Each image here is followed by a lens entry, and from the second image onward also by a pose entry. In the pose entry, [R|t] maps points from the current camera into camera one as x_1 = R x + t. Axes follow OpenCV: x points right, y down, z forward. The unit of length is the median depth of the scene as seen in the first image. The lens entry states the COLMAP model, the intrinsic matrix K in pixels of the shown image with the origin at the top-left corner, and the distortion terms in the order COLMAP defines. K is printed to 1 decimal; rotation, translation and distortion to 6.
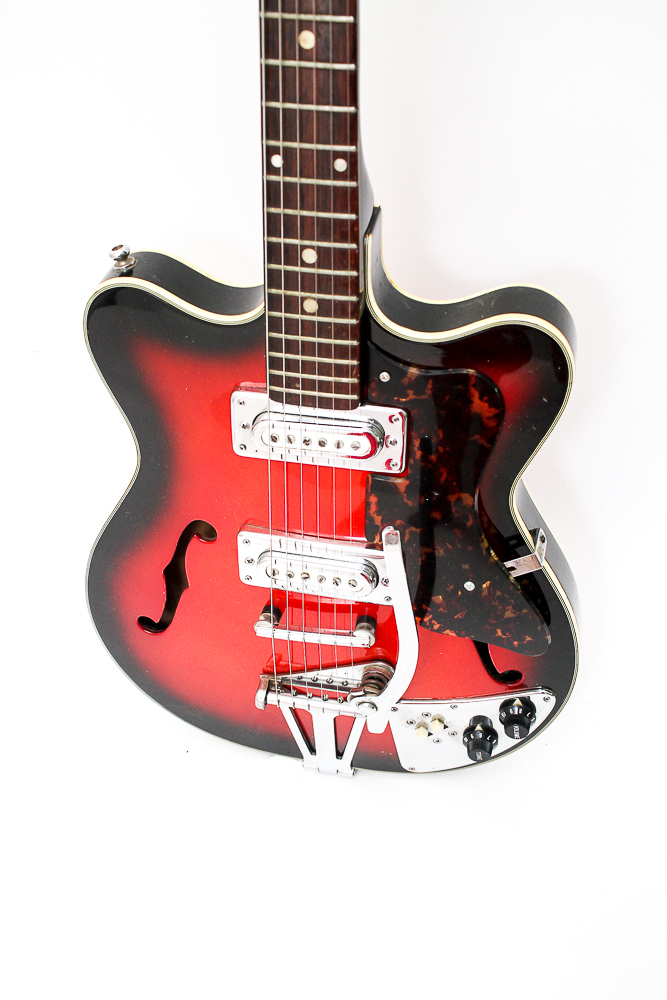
lens RADIAL K [[1111.9, 0, 333.3], [0, 1111.9, 498.4], [0, 0, 1]] dist [-0.127774, 0.000000]
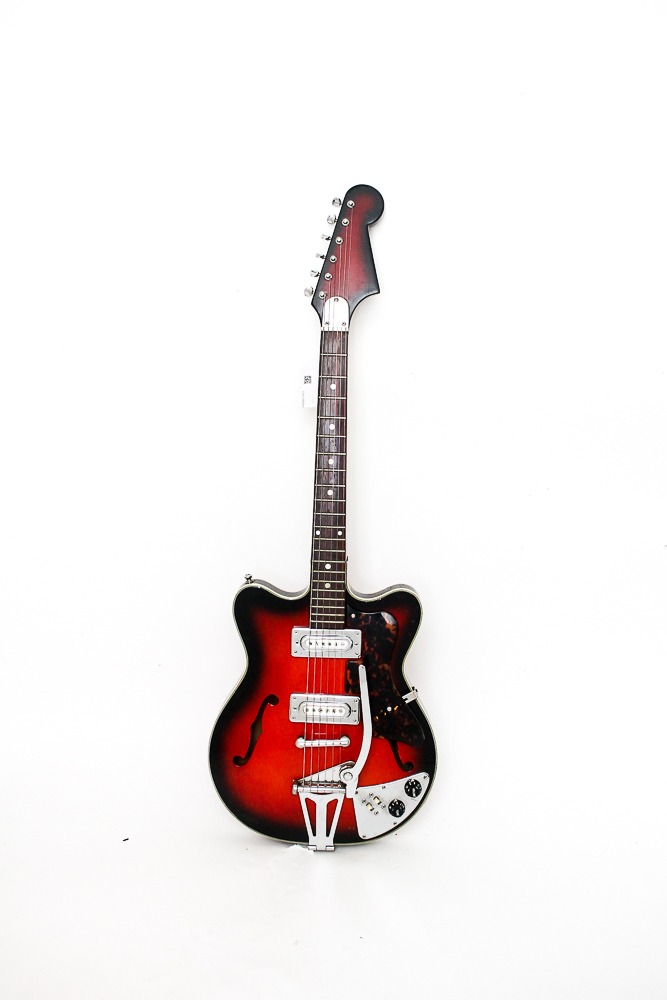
lens RADIAL K [[1111.9, 0, 332.8], [0, 1111.9, 500.2], [0, 0, 1]] dist [-0.127774, 0.000000]
pose [[0.982960, 0.014727, 0.183230, -0.477810], [0.084436, 0.849232, -0.521225, 1.004428], [-0.163281, 0.527814, 0.833518, -1.316047]]
